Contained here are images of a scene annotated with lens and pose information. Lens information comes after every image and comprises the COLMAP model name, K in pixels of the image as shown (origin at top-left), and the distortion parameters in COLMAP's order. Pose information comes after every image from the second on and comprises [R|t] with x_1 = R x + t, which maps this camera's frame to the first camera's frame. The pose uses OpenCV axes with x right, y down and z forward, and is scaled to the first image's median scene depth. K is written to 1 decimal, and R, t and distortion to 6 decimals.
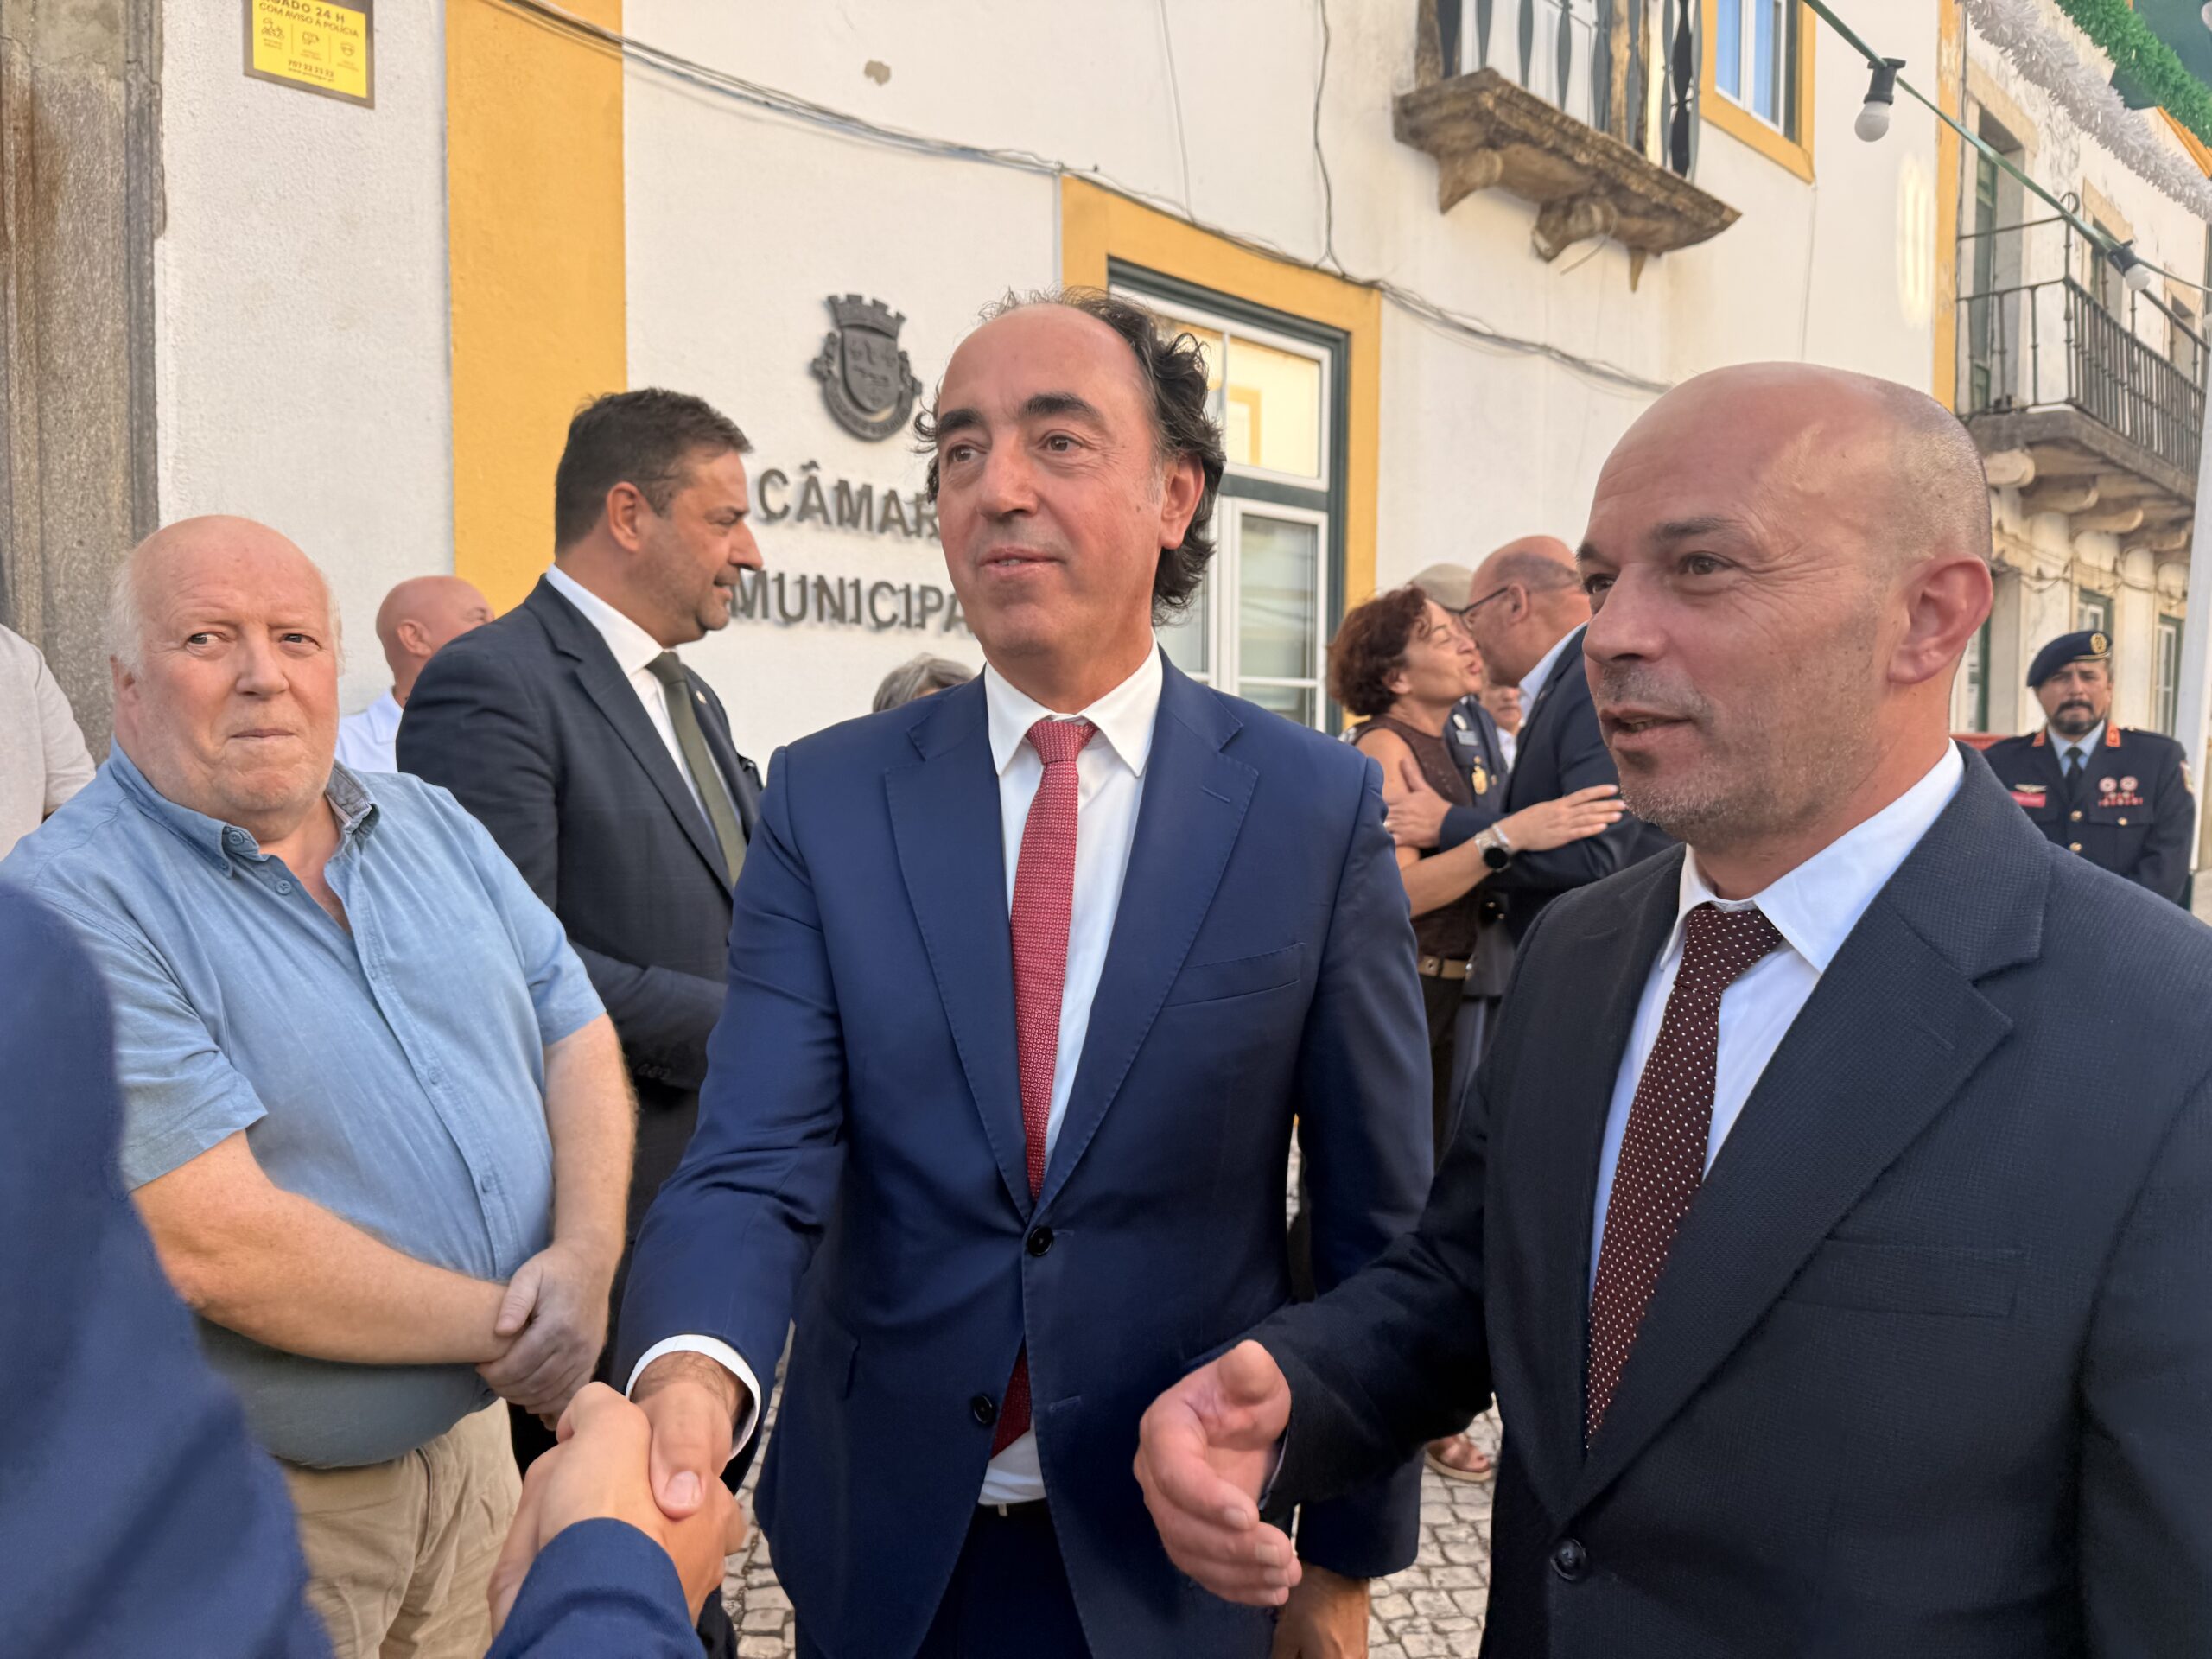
lens RADIAL K [[1573.9, 0, 1101.6], [0, 1573.9, 821.4], [0, 0, 1]] dist [0.022889, -0.019487]
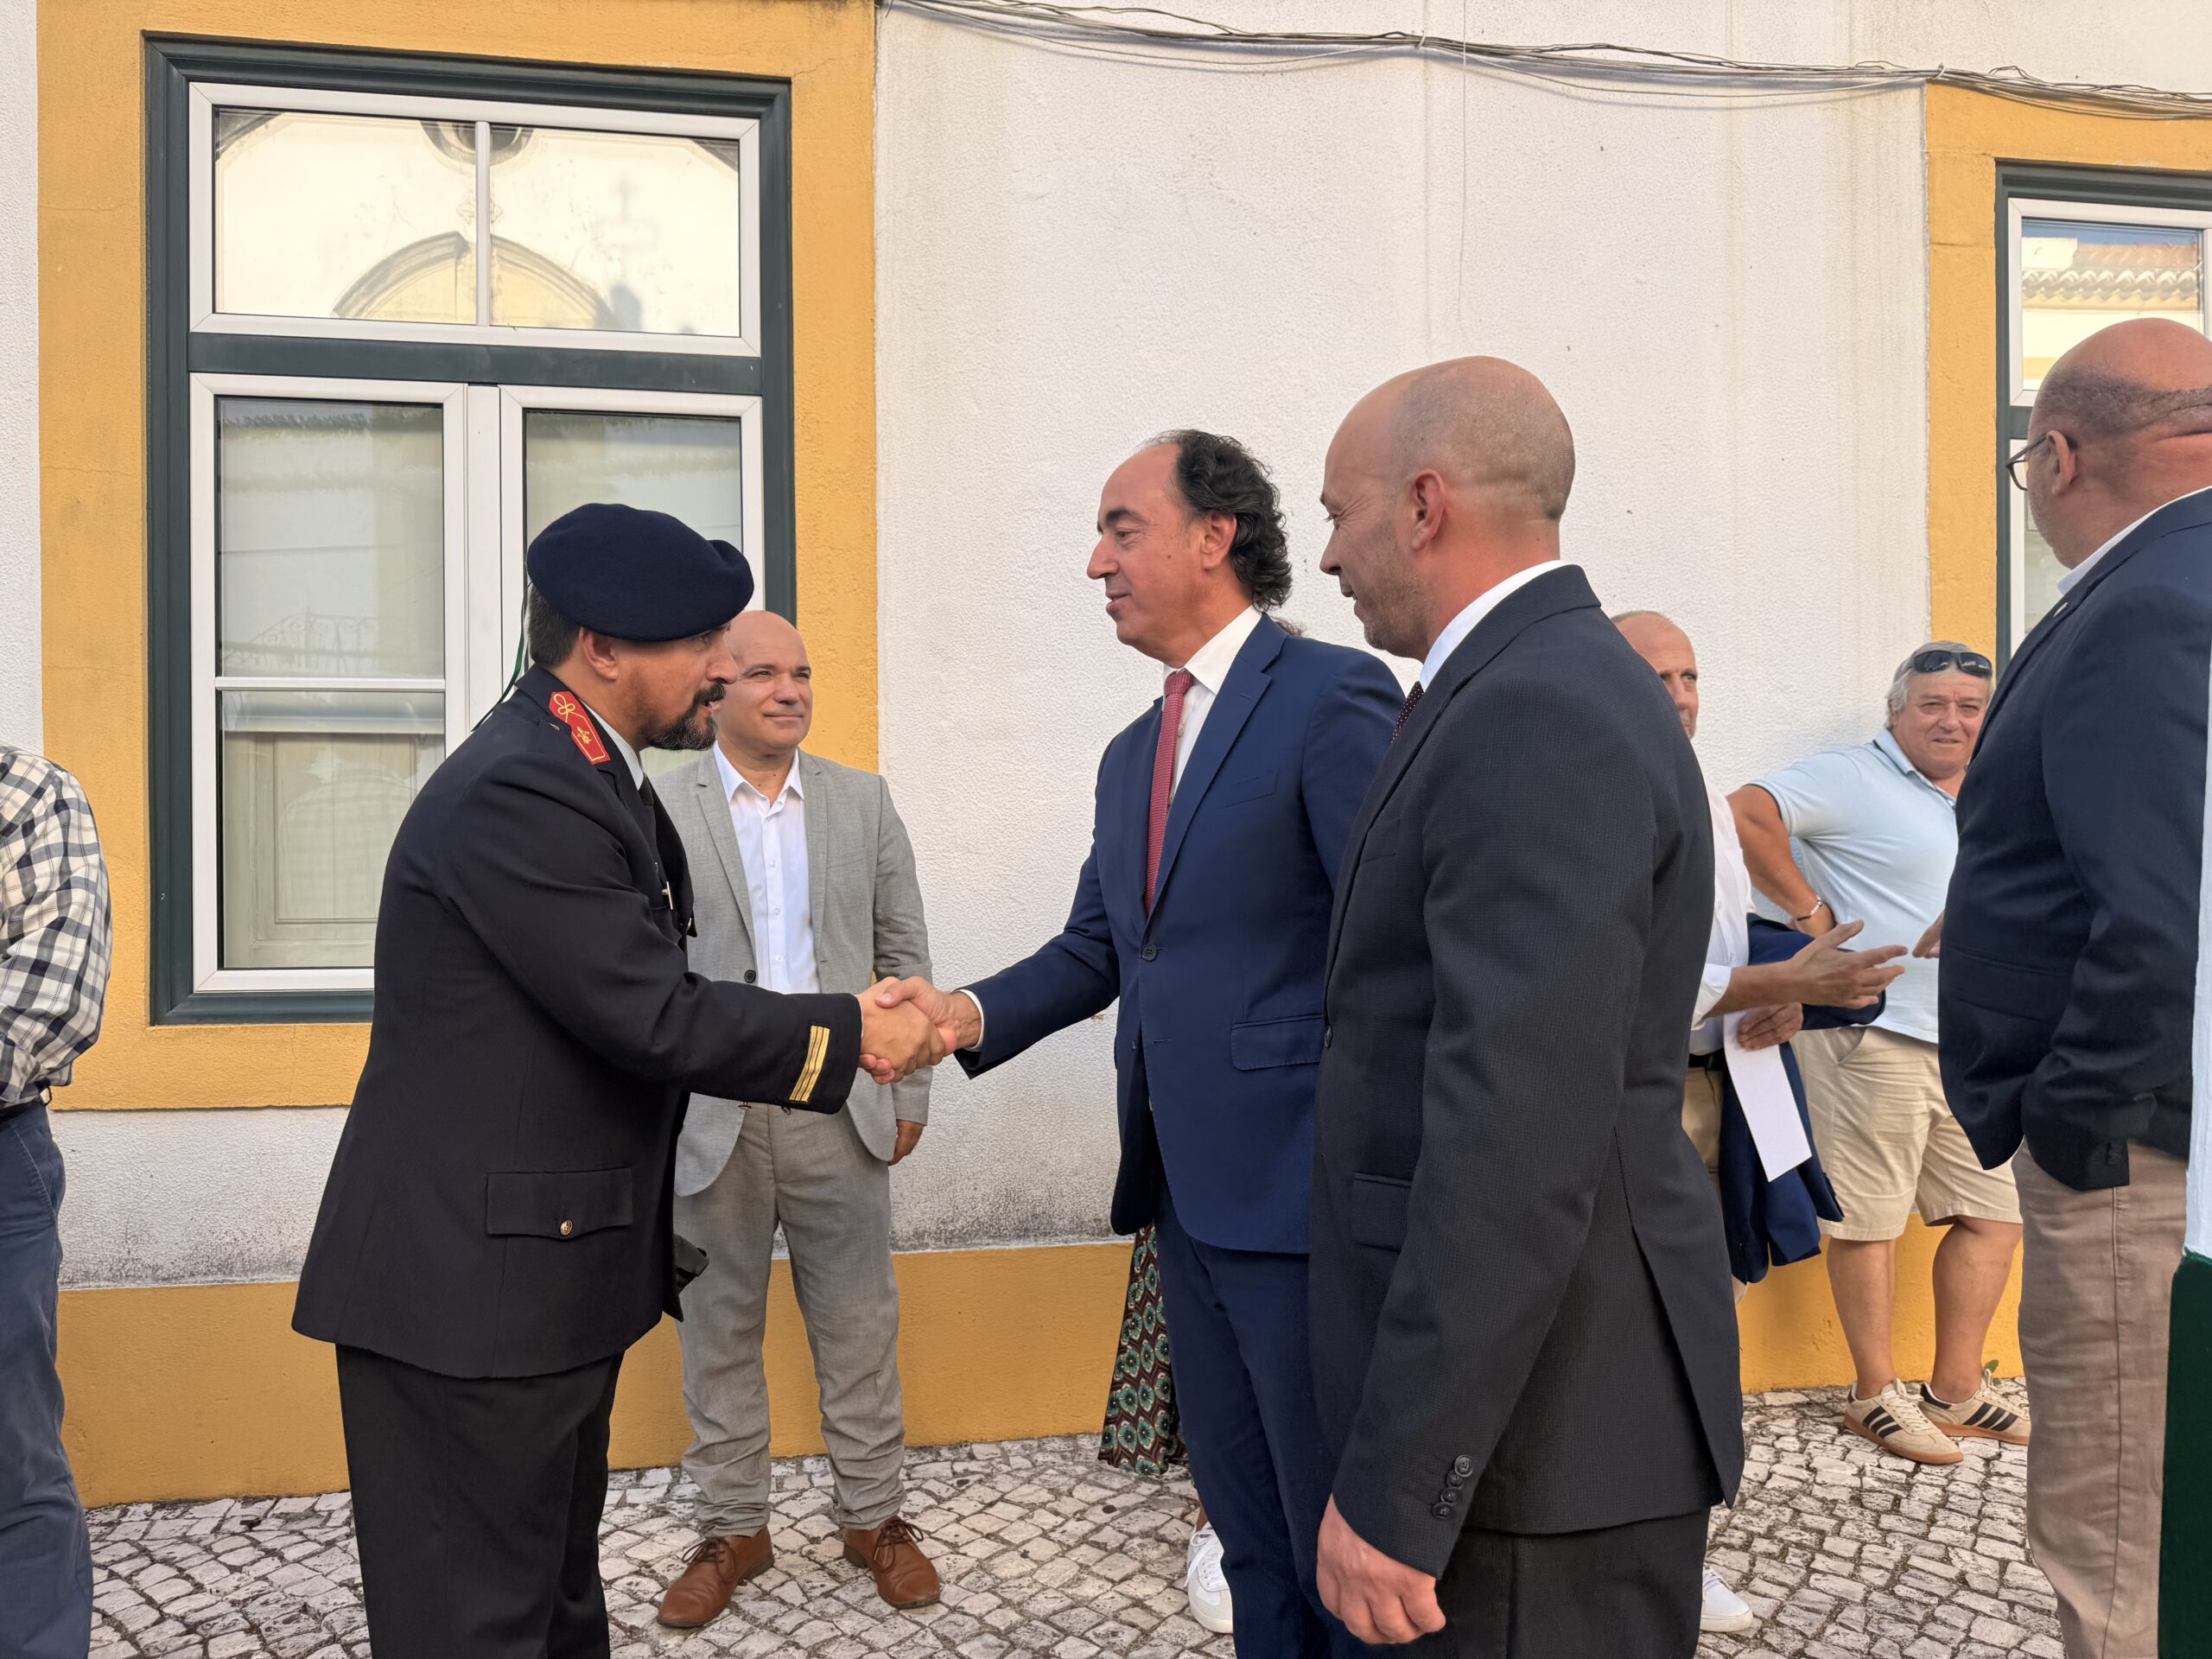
lens RADIAL K [[1573.9, 0, 1113.1], [0, 1573.9, 814.9], [0, 0, 1]] dist [0.022889, -0.019487]
pose [[0.814679, 0.007301, -0.579867, 0.799301], [-0.024253, 0.999475, -0.021491, -0.040729], [0.579405, 0.031572, 0.814428, 0.813469]]
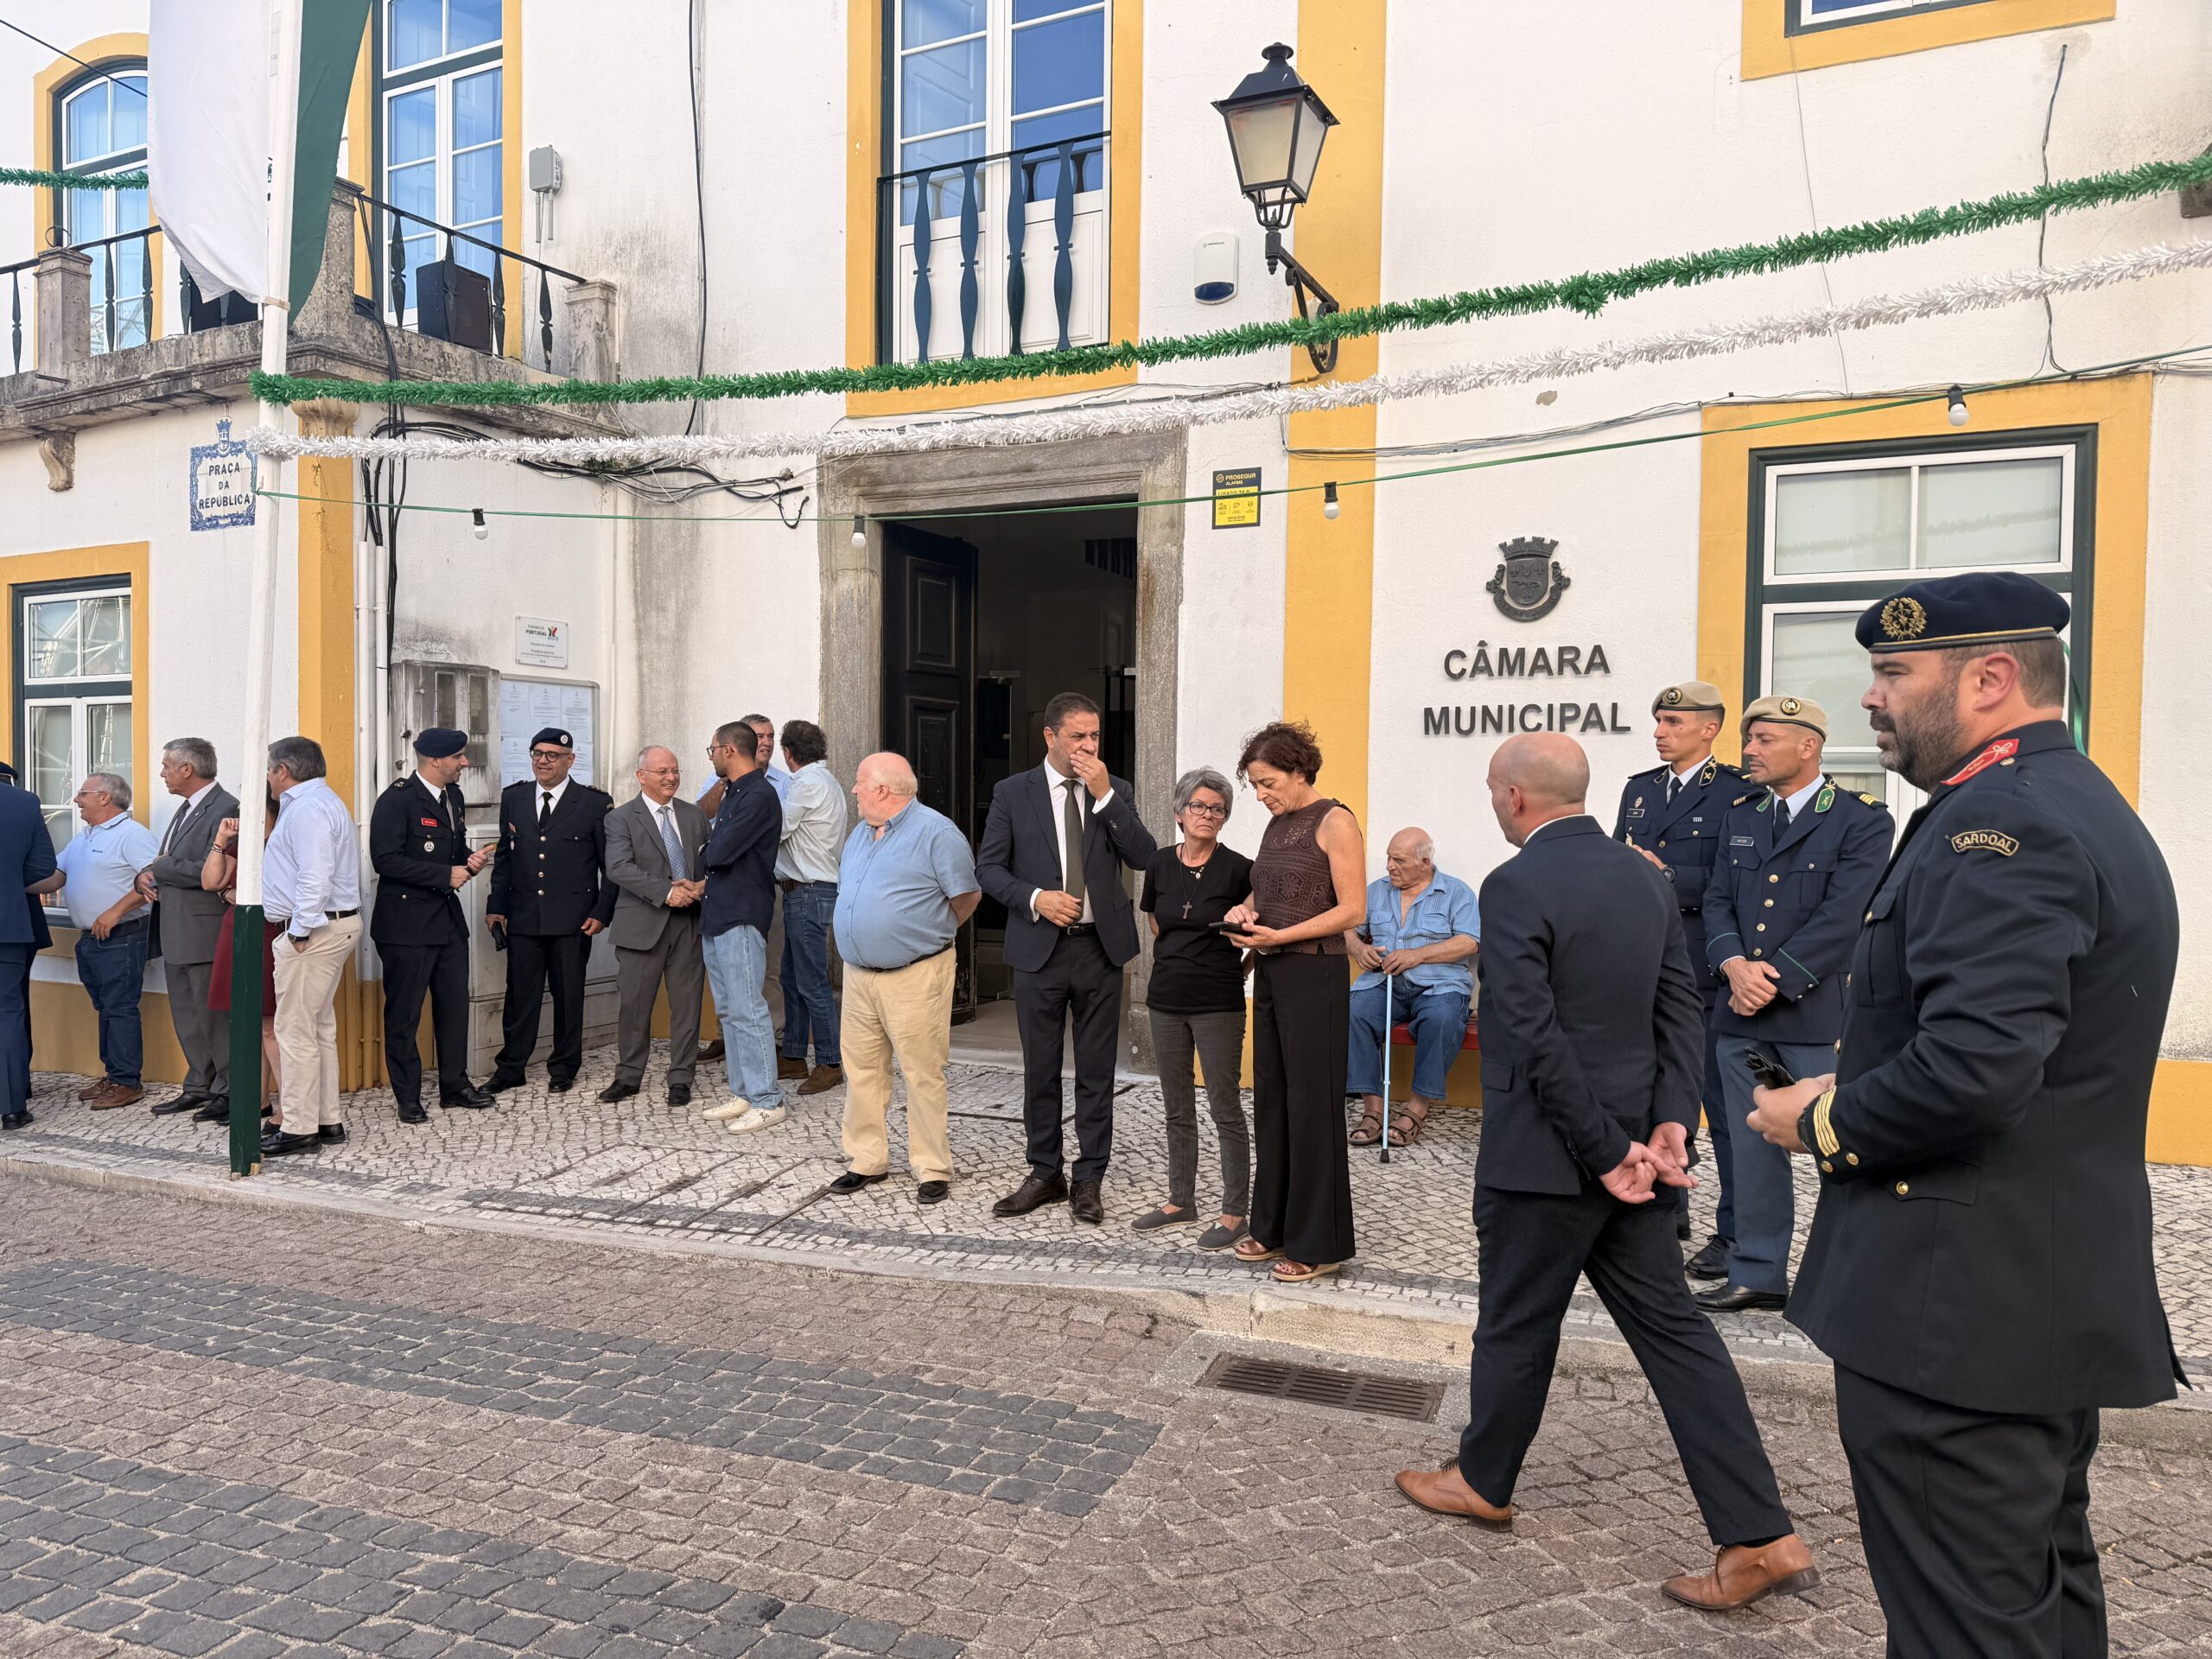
lens RADIAL K [[1573.9, 0, 1109.8], [0, 1573.9, 840.2], [0, 0, 1]] dist [0.022889, -0.019487]
pose [[0.371890, 0.036306, -0.927566, 1.244317], [-0.040834, 0.998907, 0.022726, -0.028619], [0.927378, 0.029425, 0.372967, -0.033779]]
